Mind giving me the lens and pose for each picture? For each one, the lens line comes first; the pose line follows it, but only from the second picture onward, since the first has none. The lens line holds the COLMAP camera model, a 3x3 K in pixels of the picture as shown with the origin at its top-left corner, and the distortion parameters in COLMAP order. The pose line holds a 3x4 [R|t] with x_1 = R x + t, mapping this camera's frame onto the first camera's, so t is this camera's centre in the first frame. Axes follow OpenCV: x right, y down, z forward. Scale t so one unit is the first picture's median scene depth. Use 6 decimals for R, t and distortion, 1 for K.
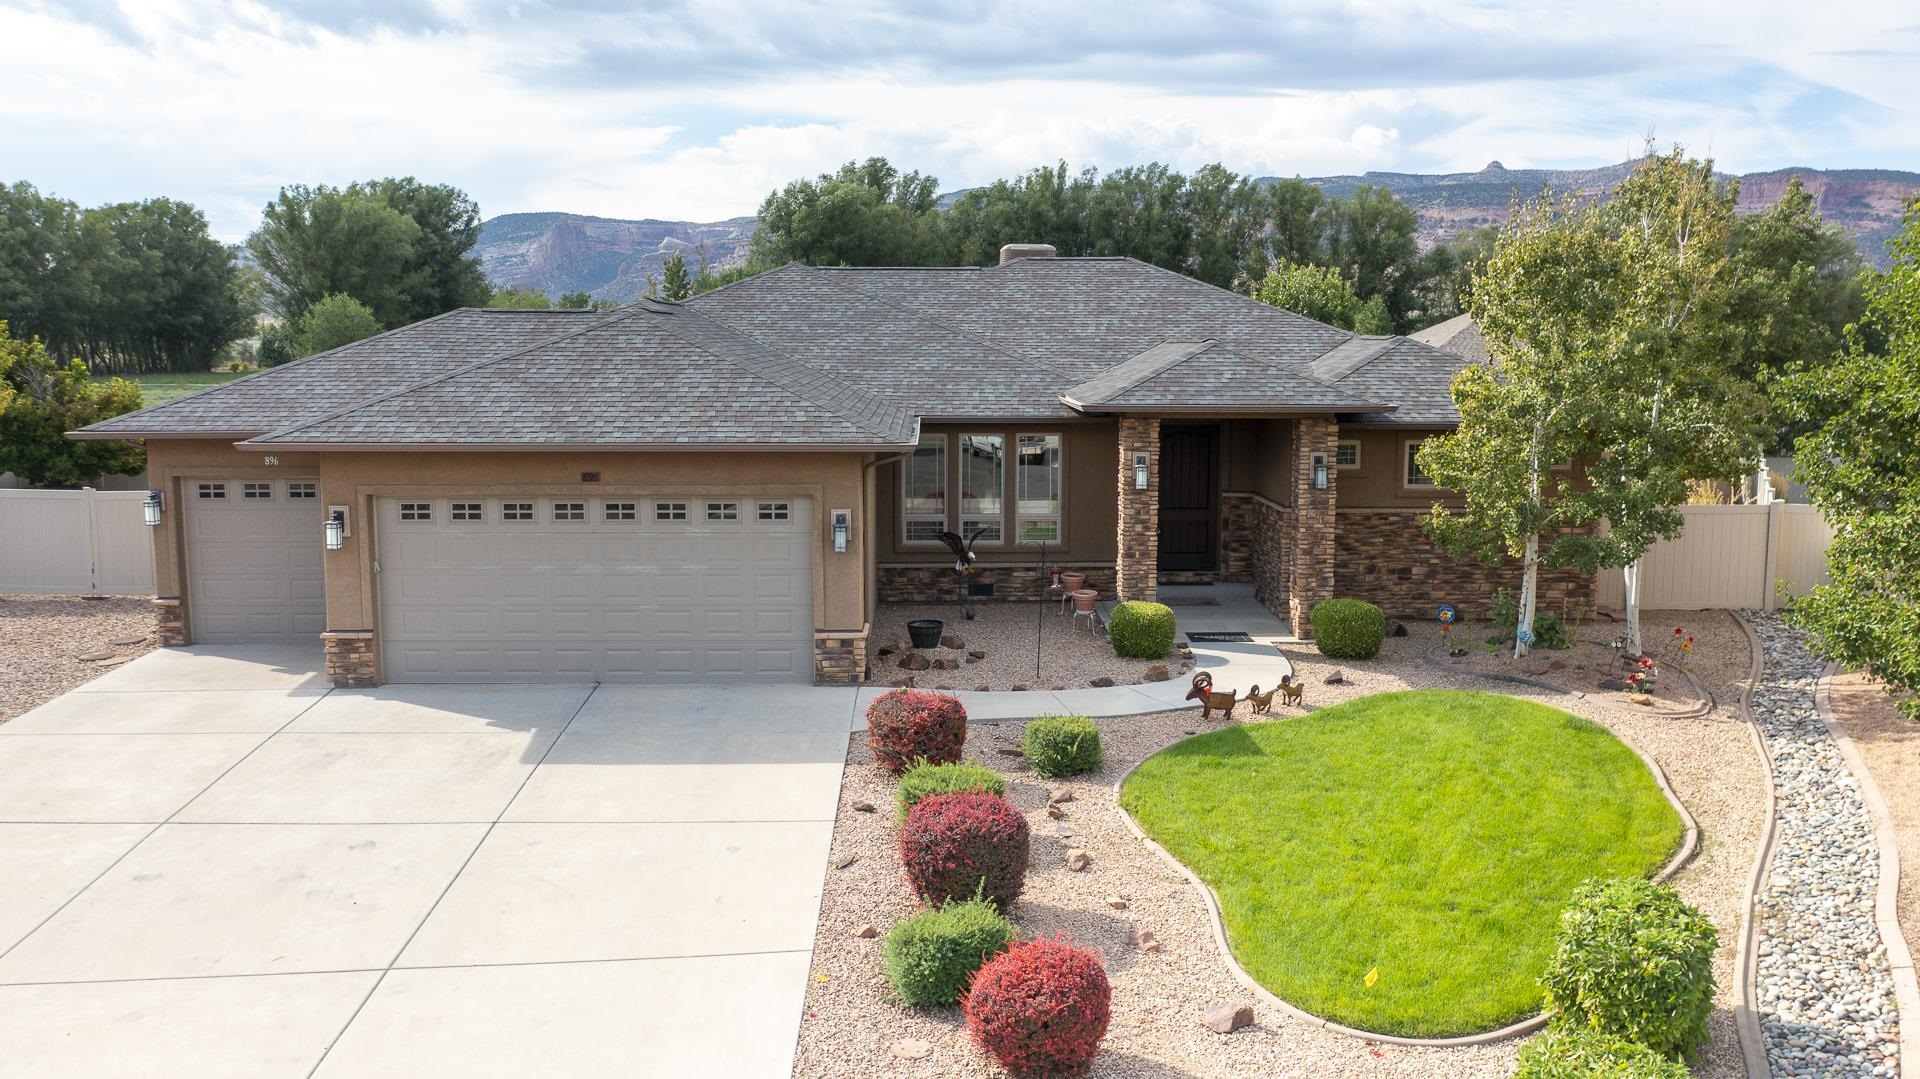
lens RADIAL K [[1518.9, 0, 959.9], [0, 1518.9, 531.1], [0, 0, 1]] dist [-0.011375, -0.005315]
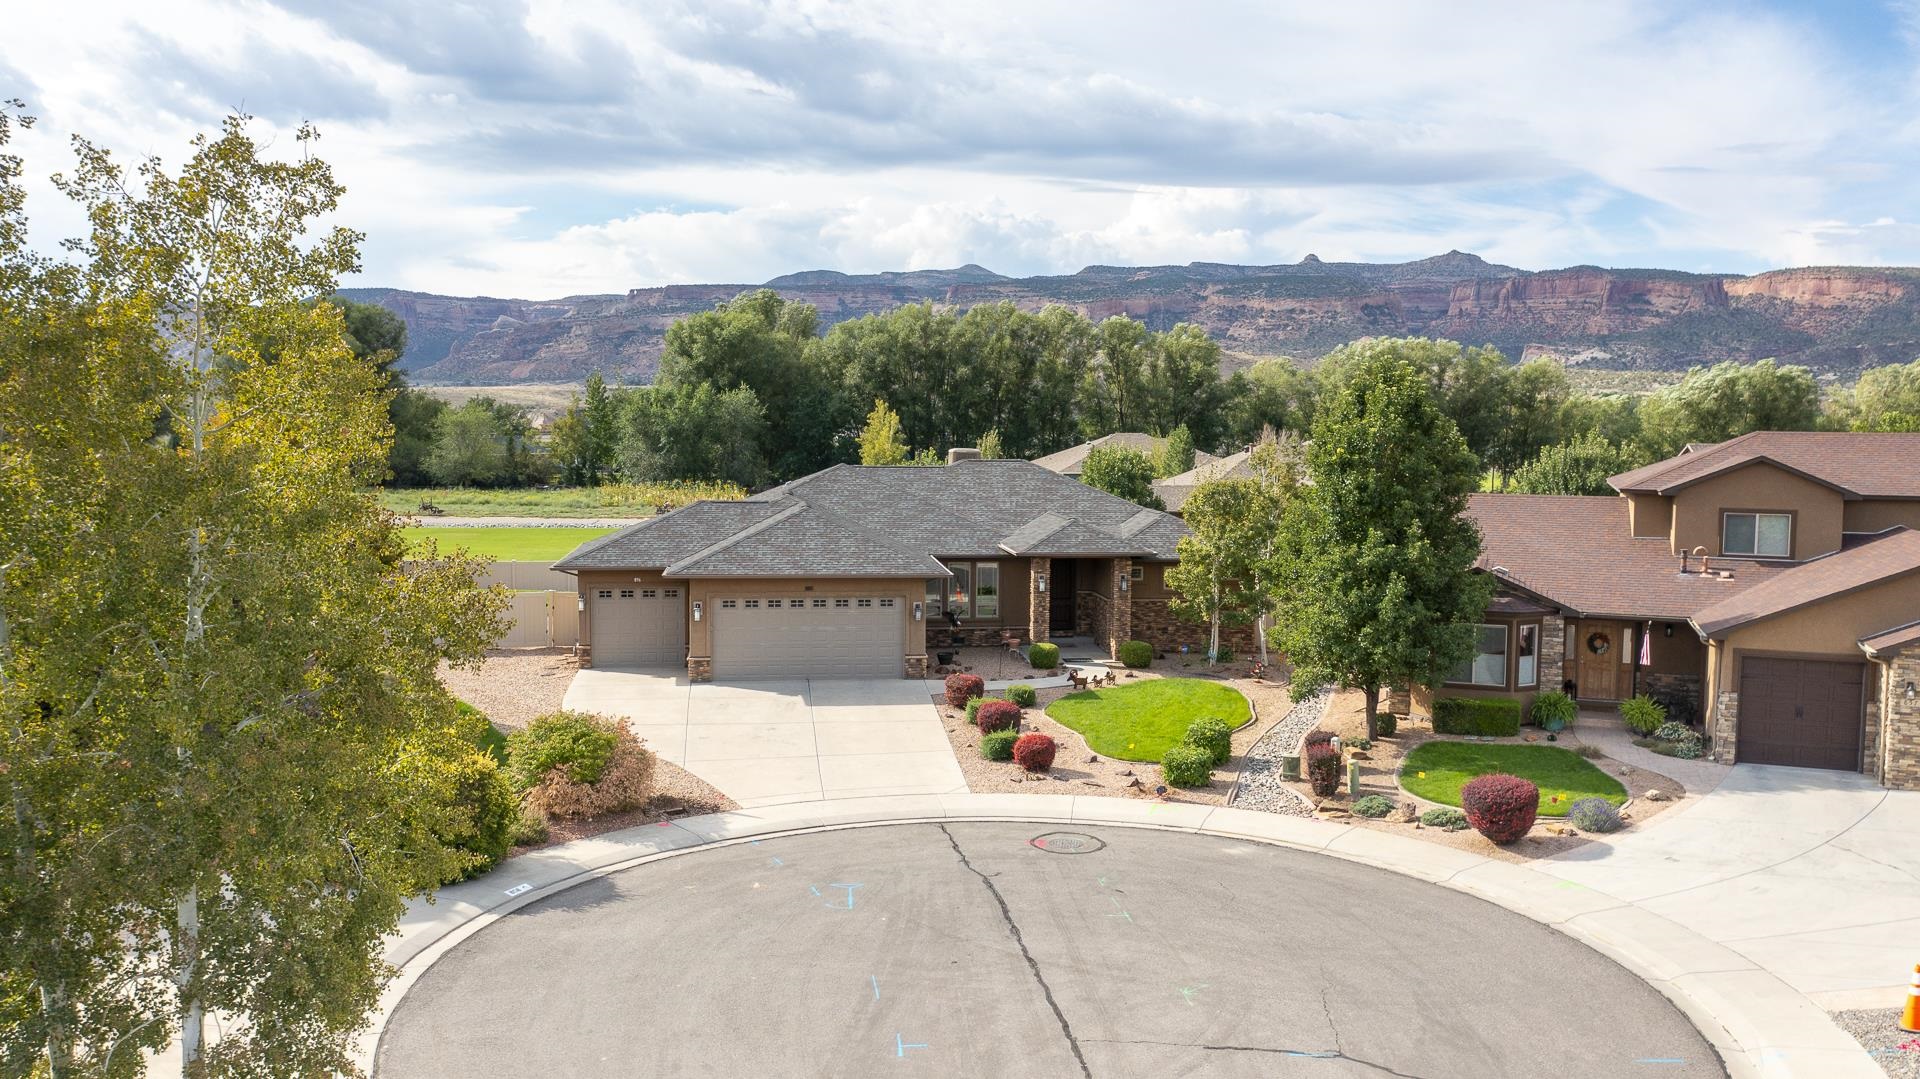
lens RADIAL K [[1518.8, 0, 959.5], [0, 1518.8, 525.8], [0, 0, 1]] dist [-0.015426, 0.000823]
pose [[0.994283, -0.000270, 0.106781, -0.253451], [0.006221, 0.998445, -0.055406, -0.001536], [-0.106600, 0.055753, 0.992738, -1.263203]]
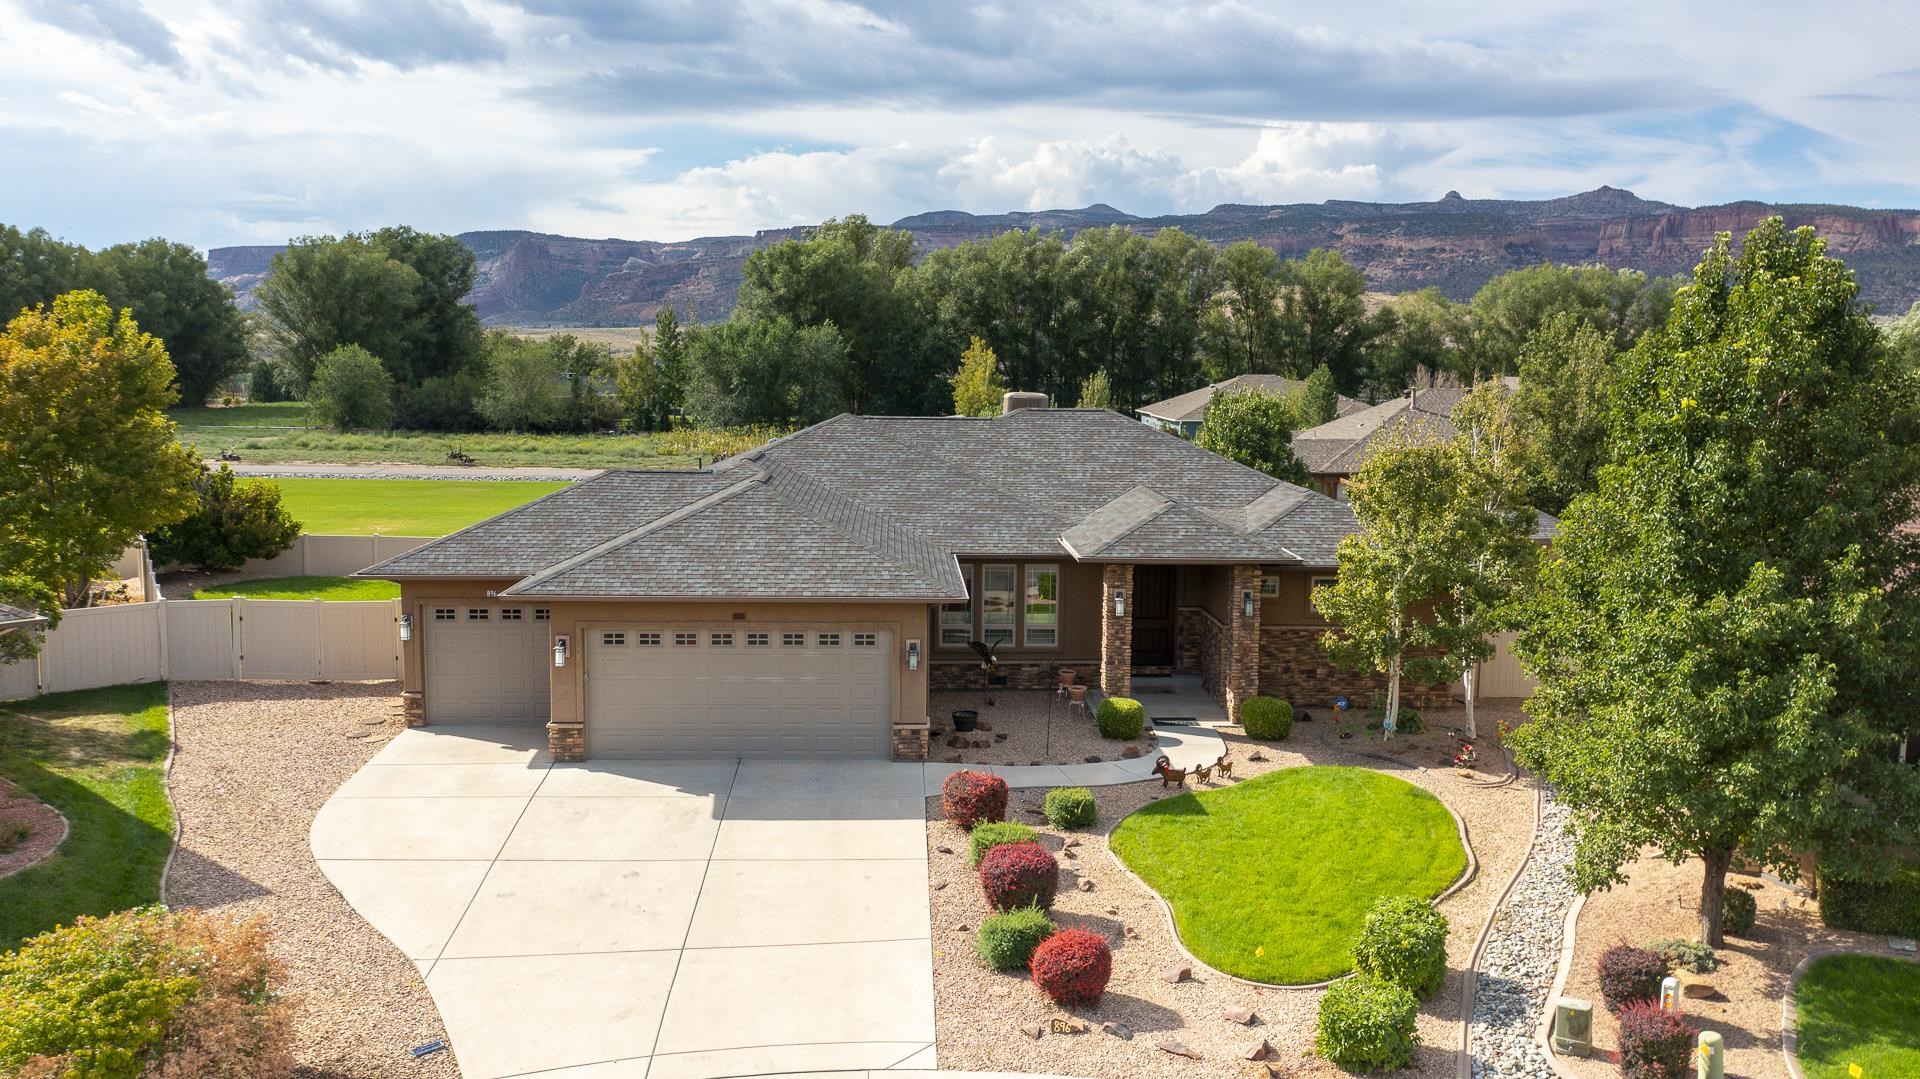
lens RADIAL K [[1520.2, 0, 959.7], [0, 1520.2, 528.6], [0, 0, 1]] dist [-0.011128, -0.007237]
pose [[0.999664, 0.006764, 0.025024, -0.068847], [-0.006366, 0.999852, -0.015967, -0.093792], [-0.025128, 0.015802, 0.999559, -0.428586]]
